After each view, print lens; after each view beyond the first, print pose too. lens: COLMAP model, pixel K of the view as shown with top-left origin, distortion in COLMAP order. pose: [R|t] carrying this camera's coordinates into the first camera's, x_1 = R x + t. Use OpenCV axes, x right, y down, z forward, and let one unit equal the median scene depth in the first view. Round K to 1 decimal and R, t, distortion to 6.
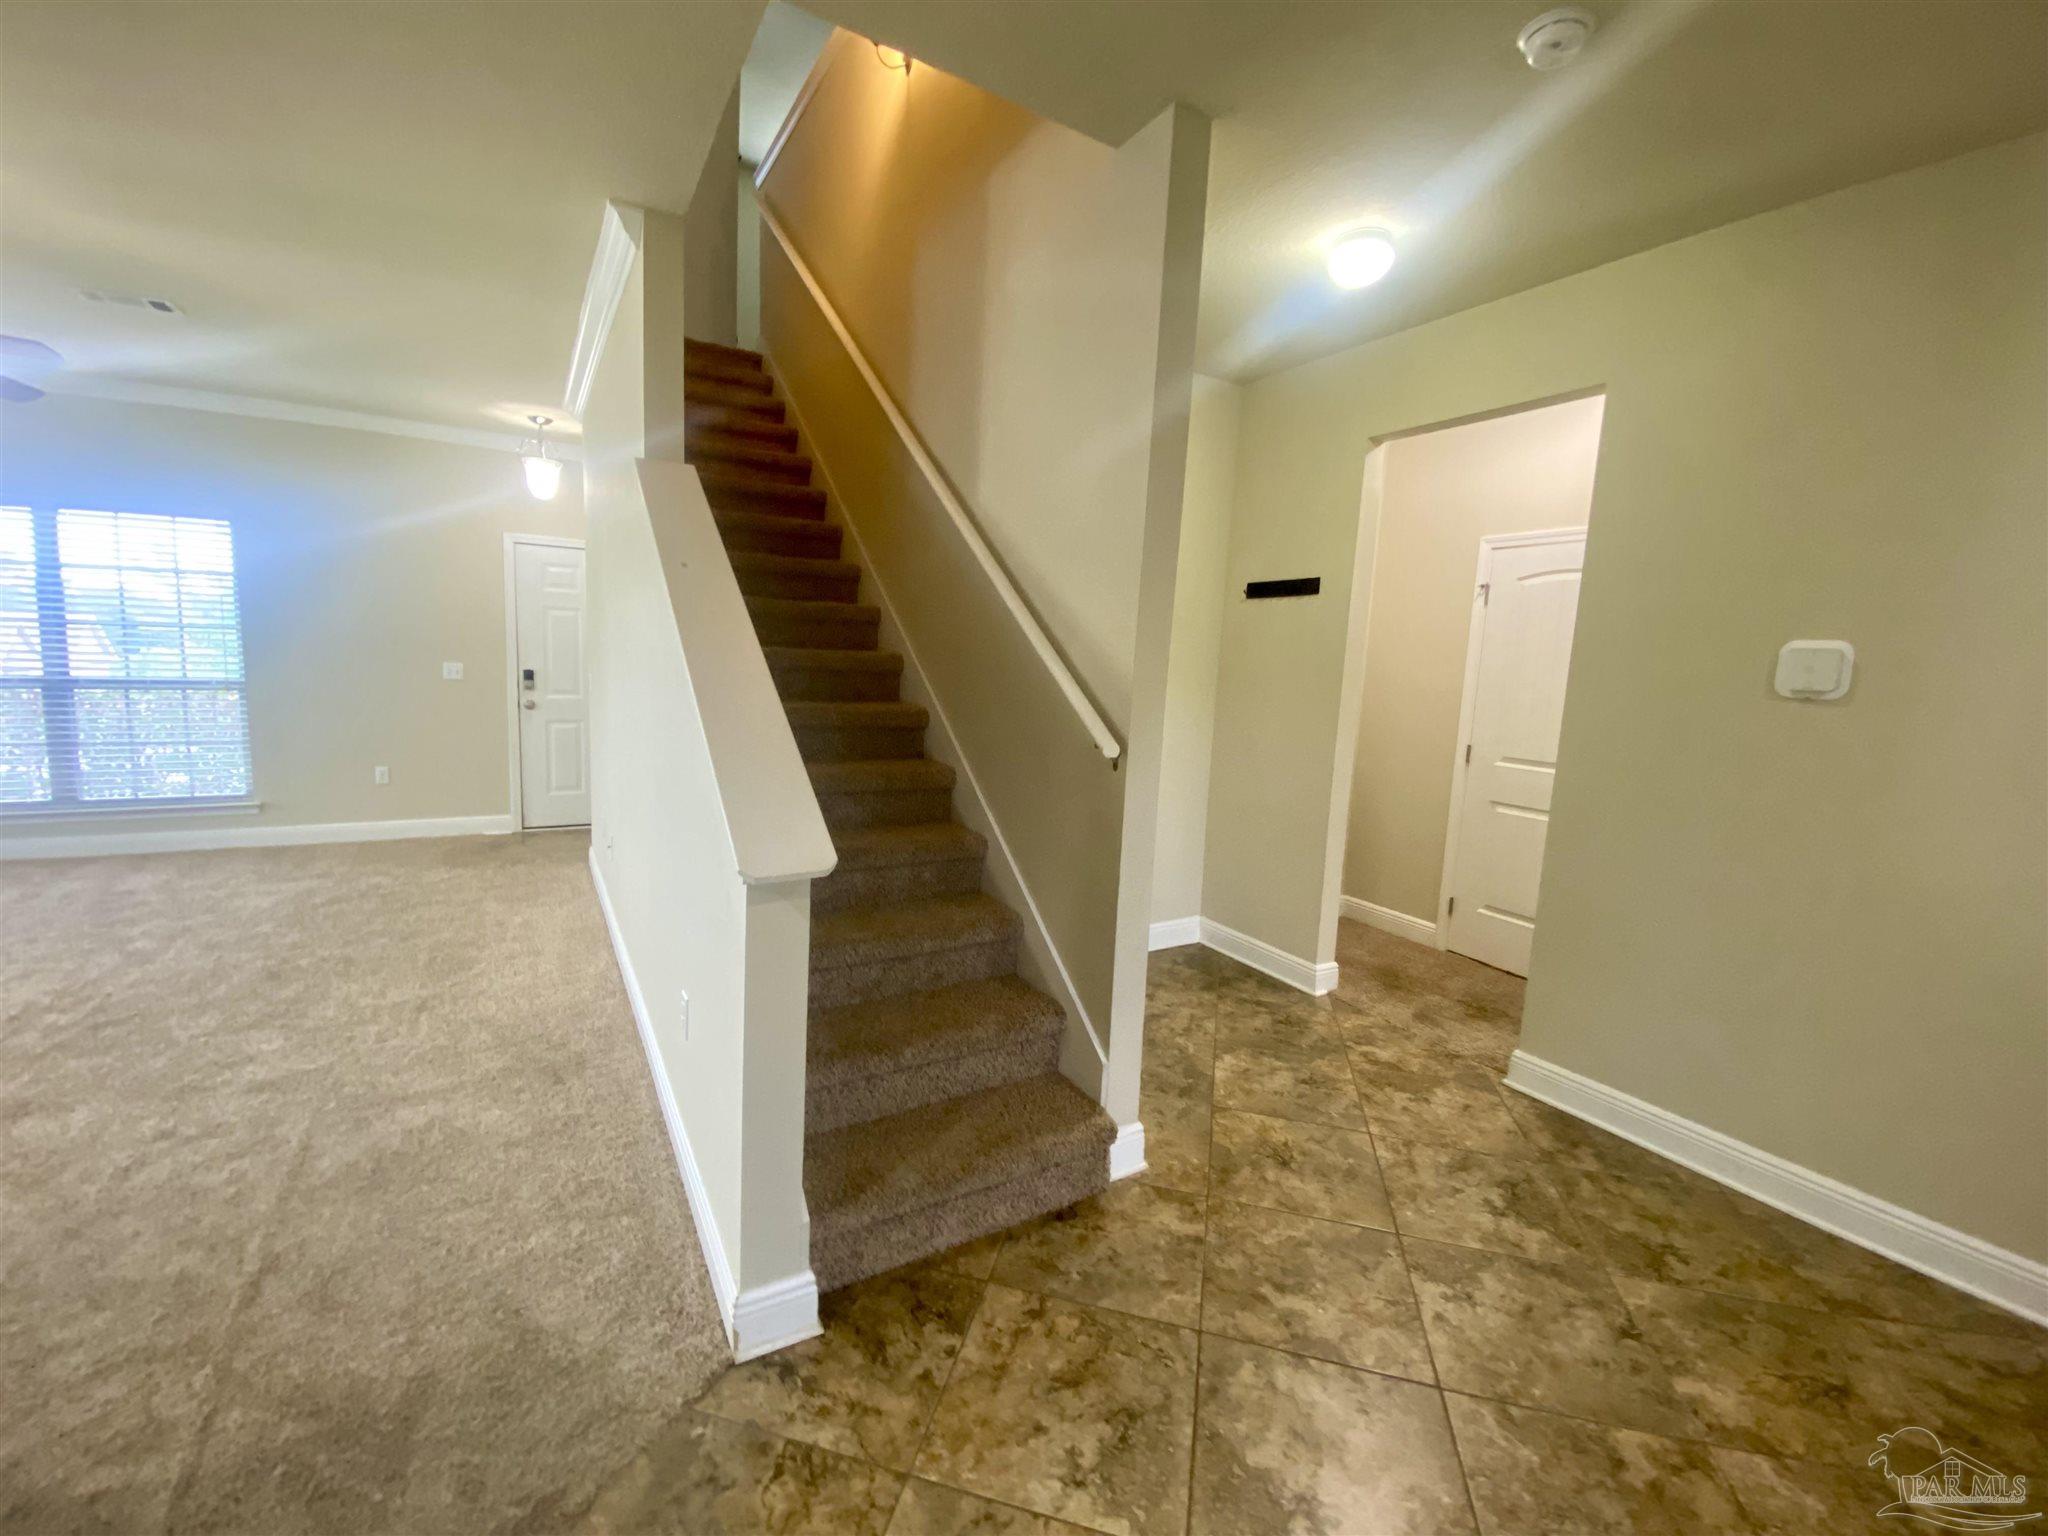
lens RADIAL K [[830.0, 0, 1027.0], [0, 830.0, 765.9], [0, 0, 1]] dist [0.014097, -0.017933]
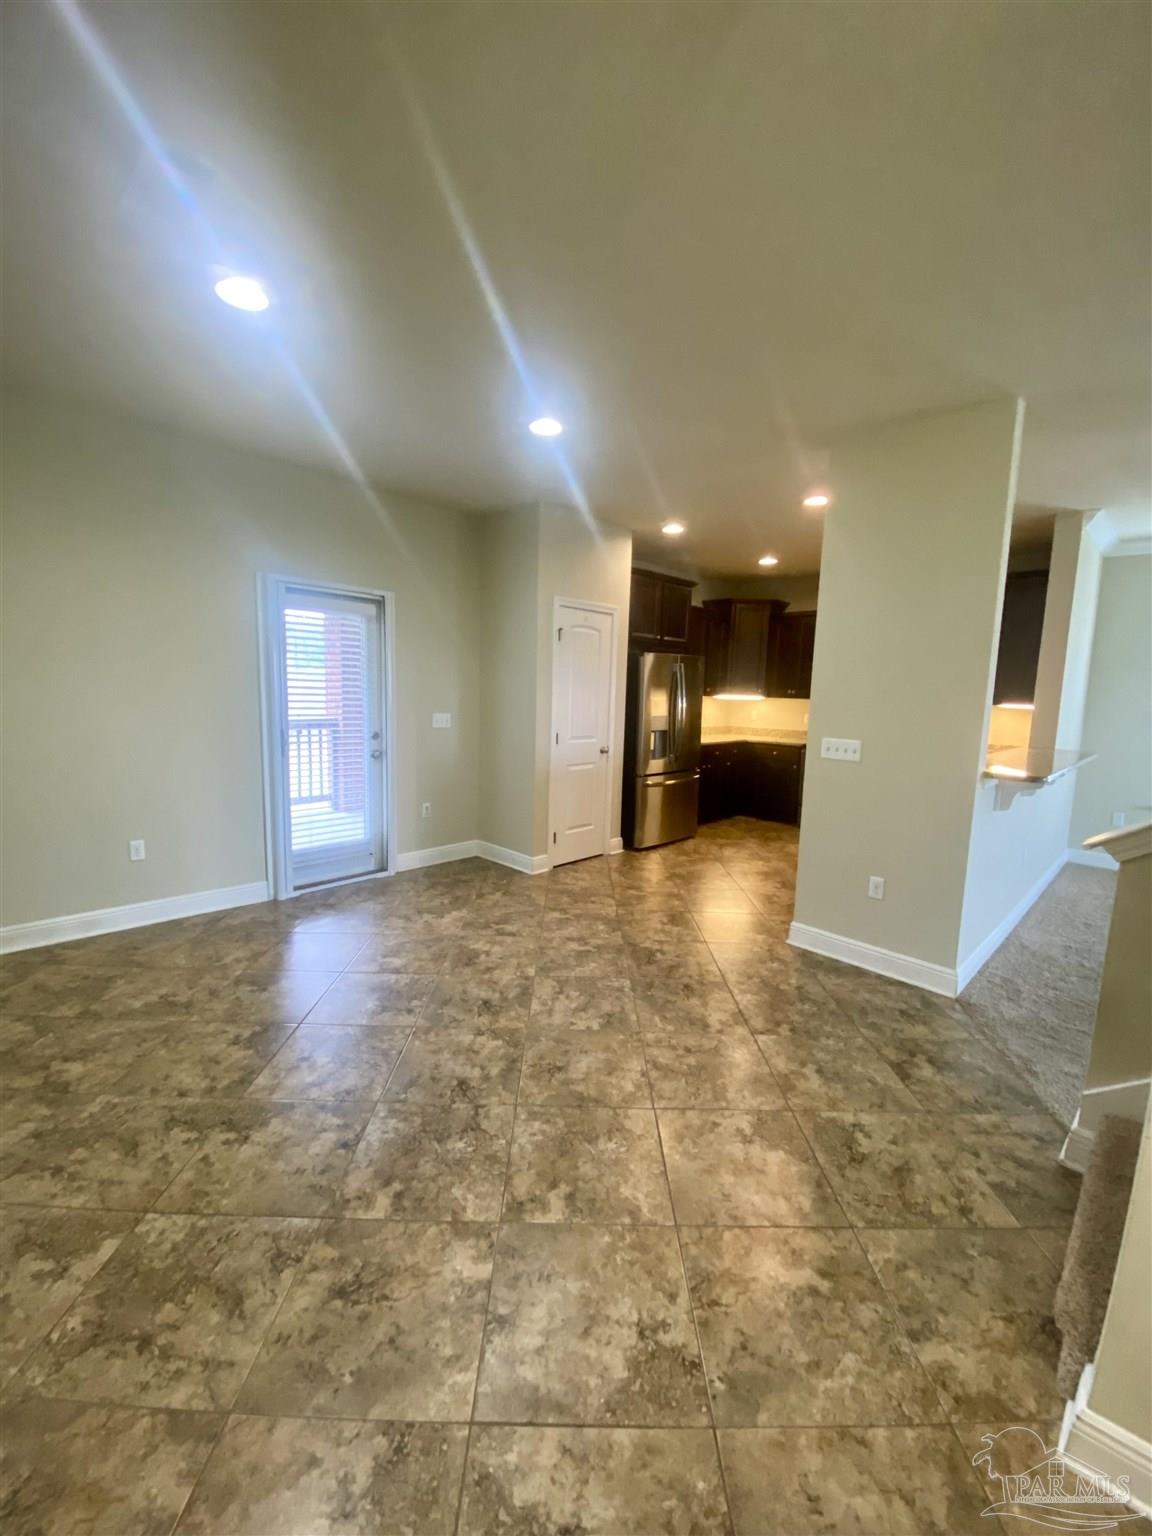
lens RADIAL K [[622.5, 0, 573.6], [0, 622.5, 772.1], [0, 0, 1]] dist [0.014097, -0.017933]
pose [[-0.968068, -0.035580, -0.248150, 0.678338], [-0.098211, 0.964578, 0.244833, -0.139085], [0.230649, 0.261386, -0.937272, 1.244840]]
